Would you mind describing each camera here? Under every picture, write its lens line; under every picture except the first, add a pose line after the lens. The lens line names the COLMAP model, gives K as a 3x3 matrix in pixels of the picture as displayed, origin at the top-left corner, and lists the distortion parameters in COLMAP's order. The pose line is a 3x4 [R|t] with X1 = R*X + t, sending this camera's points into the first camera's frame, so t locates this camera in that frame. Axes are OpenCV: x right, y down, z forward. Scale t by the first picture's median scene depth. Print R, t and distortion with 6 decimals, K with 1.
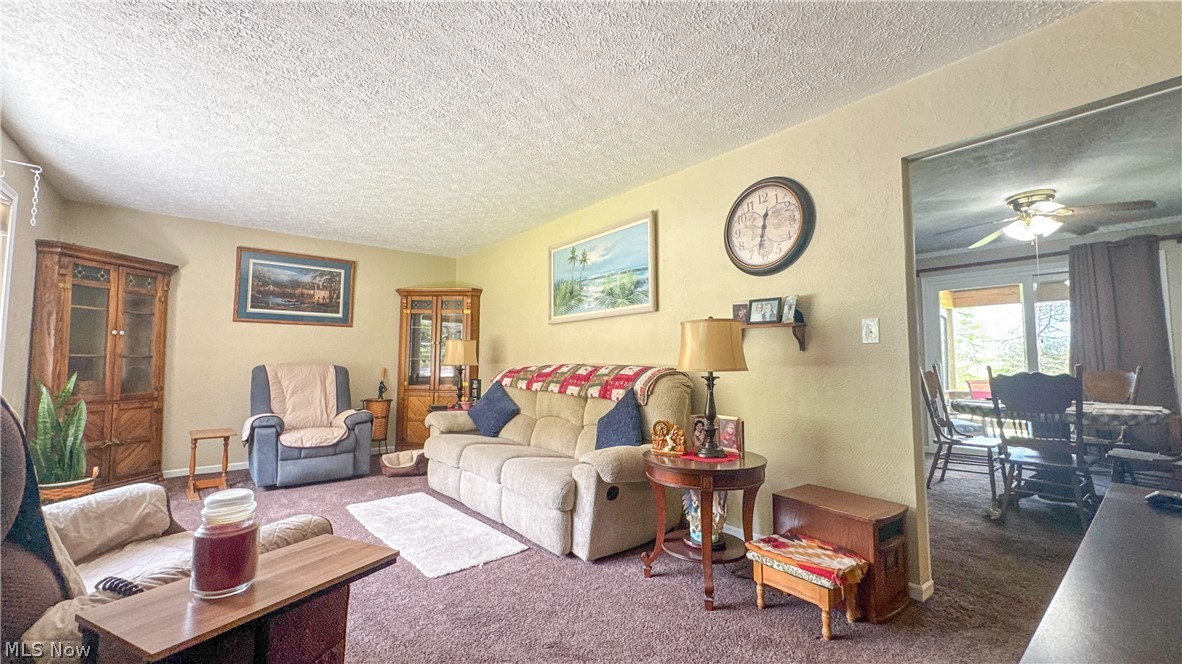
lens RADIAL K [[479.5, 0, 587.3], [0, 479.5, 331.6], [0, 0, 1]] dist [0.000879, -0.000191]
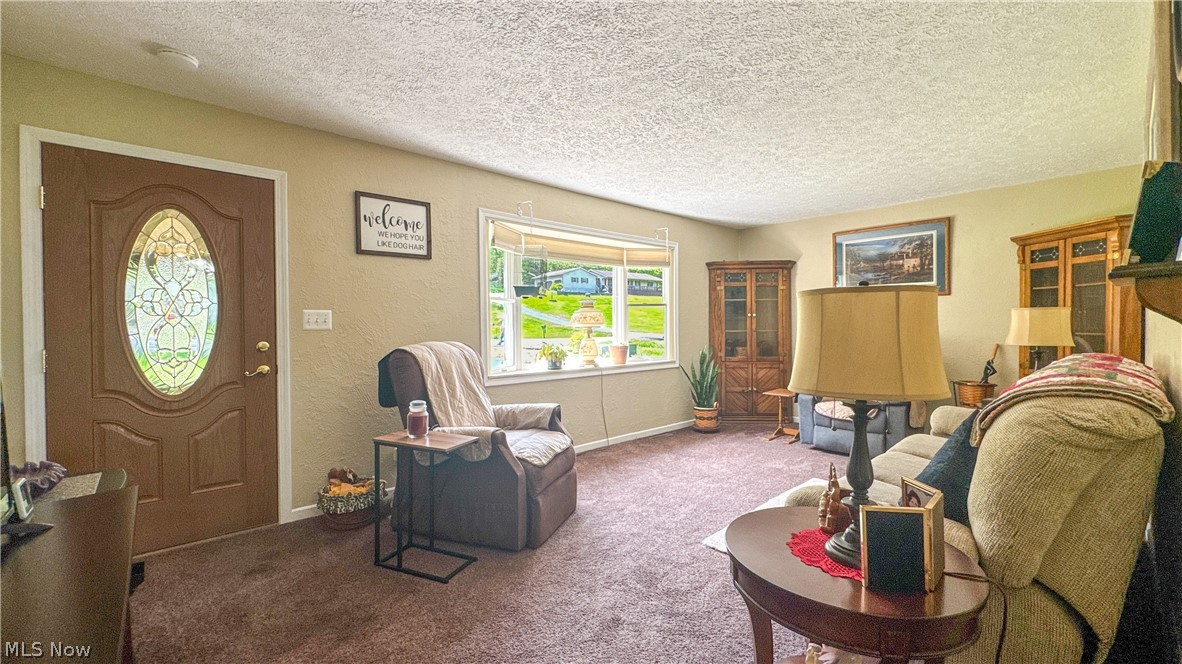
lens RADIAL K [[482.8, 0, 591.0], [0, 482.8, 332.0], [0, 0, 1]] dist [-0.000278, -0.000015]
pose [[0.054358, 0.011212, -0.998459, 0.429707], [0.072669, 0.997241, 0.015155, -0.004076], [0.995874, -0.073381, 0.053393, 0.402177]]
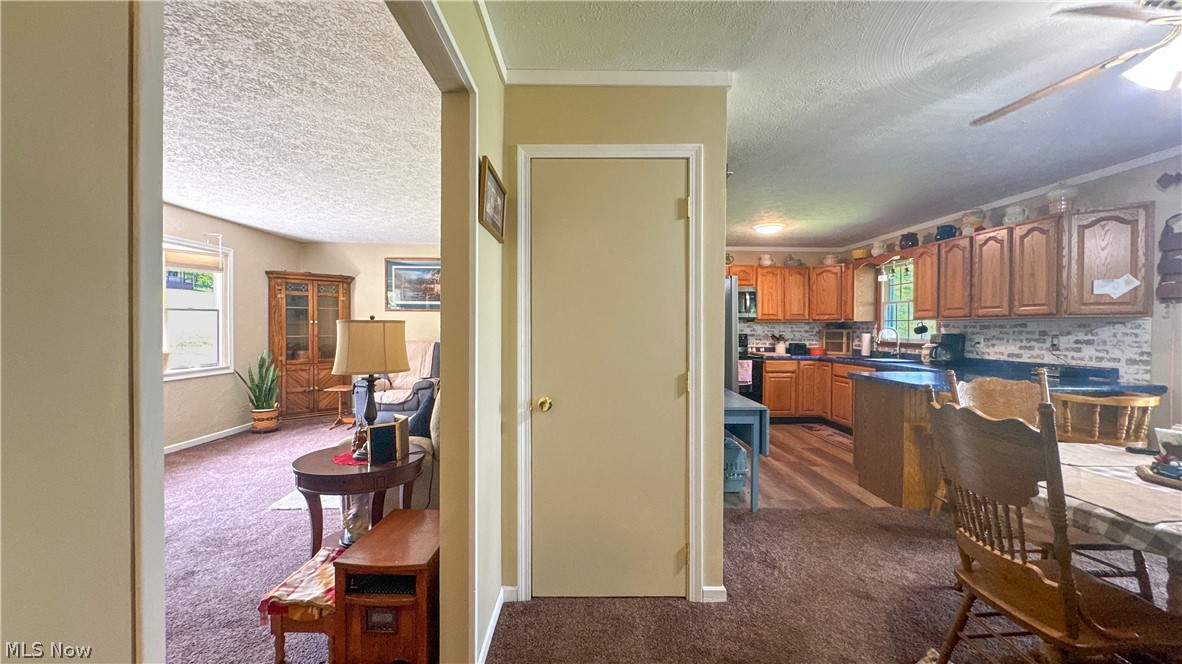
lens RADIAL K [[471.5, 0, 591.0], [0, 471.5, 332.0], [0, 0, 1]] dist [-0.002091, -0.000024]
pose [[0.786200, 0.007717, -0.617924, 0.695743], [0.037515, 0.997482, 0.060189, -0.023044], [0.616833, -0.070502, 0.783930, 0.304663]]
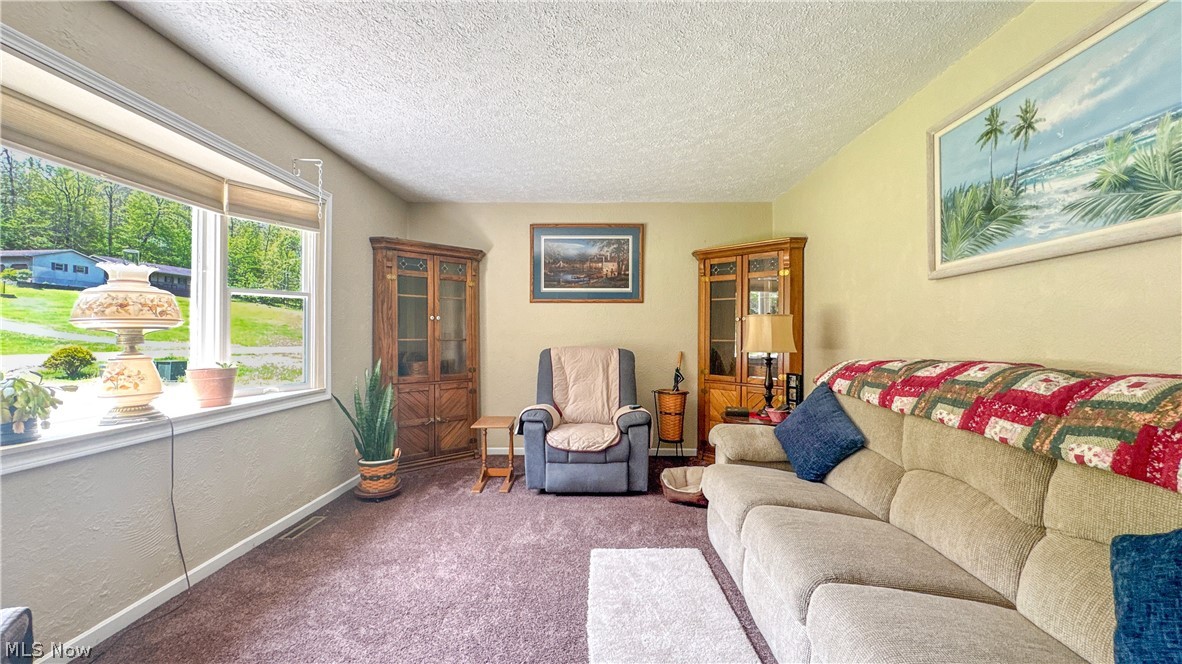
lens RADIAL K [[471.5, 0, 591.0], [0, 471.5, 332.0], [0, 0, 1]] dist [-0.002091, -0.000024]
pose [[0.764217, -0.006588, -0.644925, -0.034524], [0.042812, 0.998261, 0.040533, 0.005422], [0.643536, -0.058587, 0.763170, 0.393500]]
